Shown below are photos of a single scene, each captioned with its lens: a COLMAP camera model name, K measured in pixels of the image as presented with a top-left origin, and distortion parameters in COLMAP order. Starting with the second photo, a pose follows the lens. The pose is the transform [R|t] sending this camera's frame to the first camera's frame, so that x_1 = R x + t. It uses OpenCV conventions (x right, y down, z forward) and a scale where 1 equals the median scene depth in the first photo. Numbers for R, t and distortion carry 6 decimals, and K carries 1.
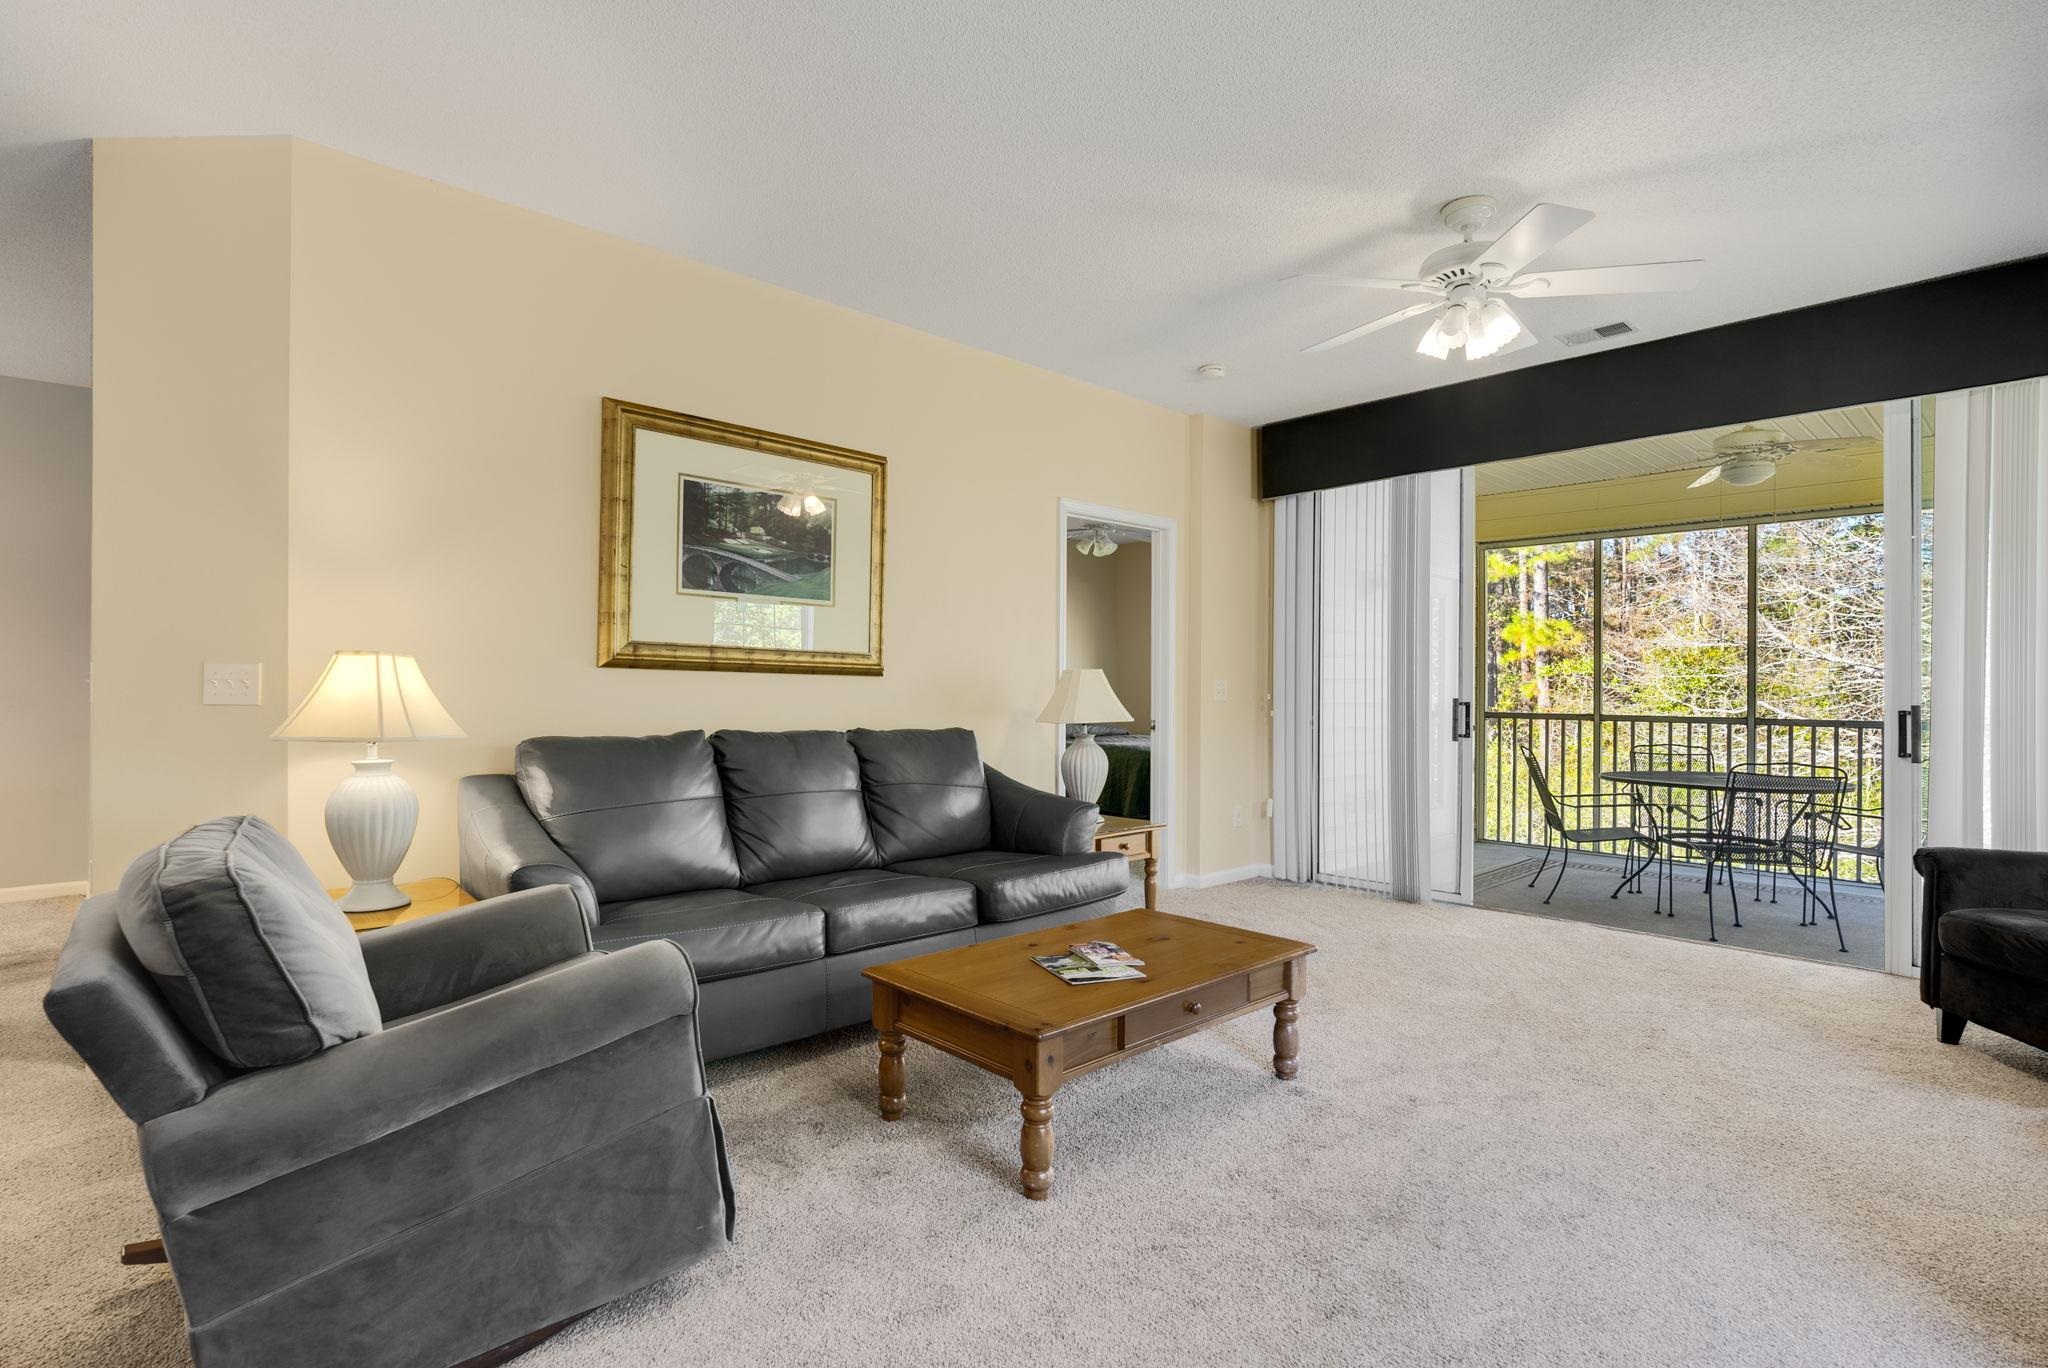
lens RADIAL K [[1056.7, 0, 1026.5], [0, 1056.7, 684.3], [0, 0, 1]] dist [0.004395, -0.001141]
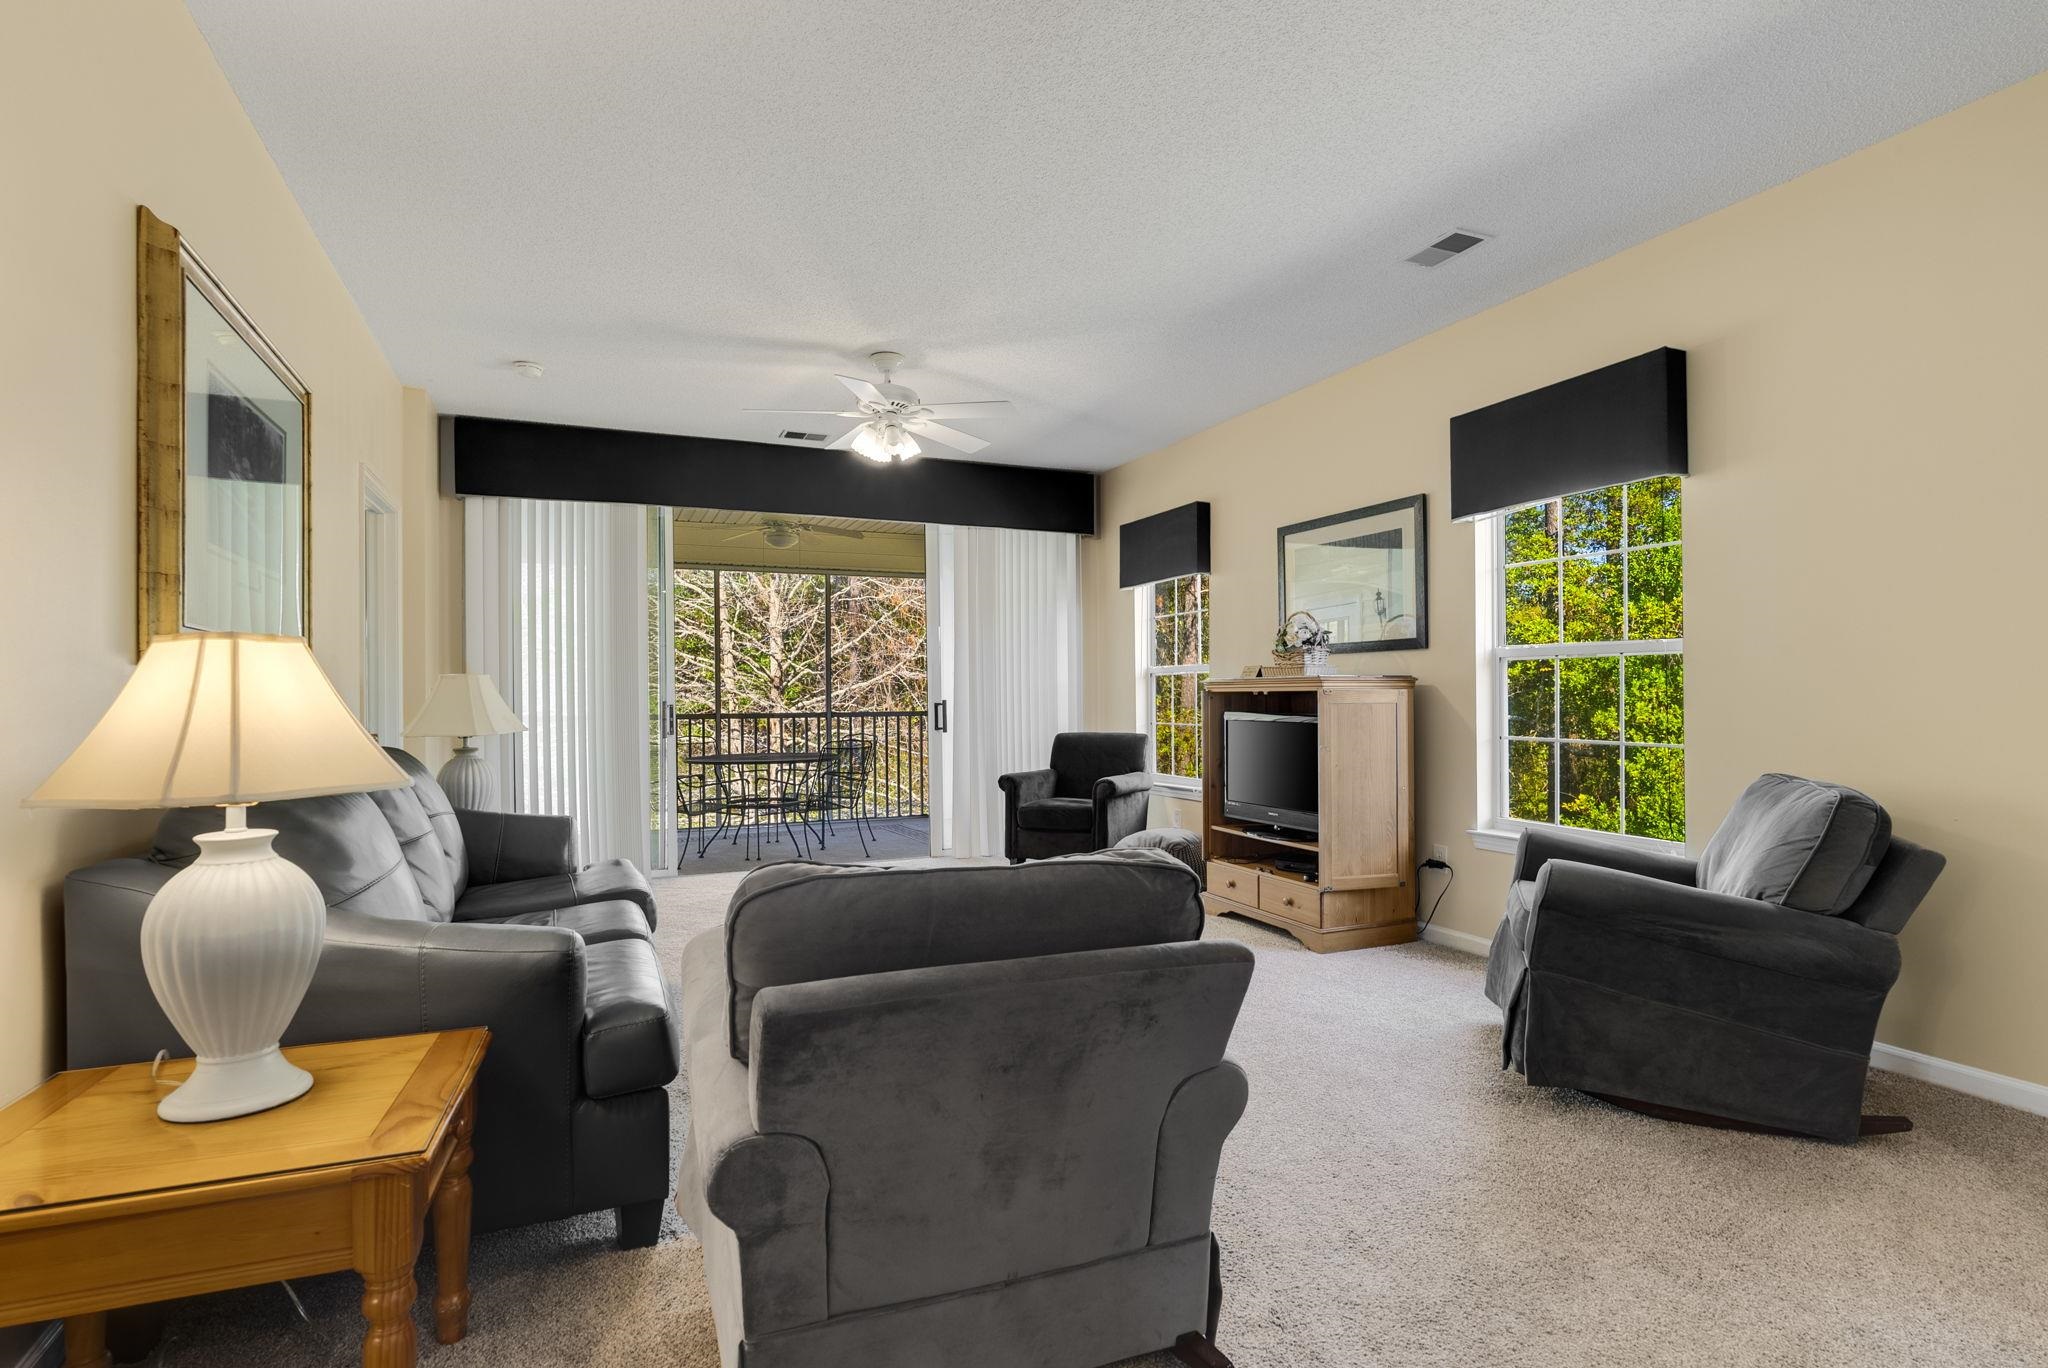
lens RADIAL K [[1056.7, 0, 1028.8], [0, 1056.7, 683.9], [0, 0, 1]] dist [0.004395, -0.001141]
pose [[0.282215, 0.002495, 0.959348, -0.669541], [0.003440, 0.999988, -0.003612, -0.000678], [-0.959345, 0.004320, 0.282203, 0.302450]]
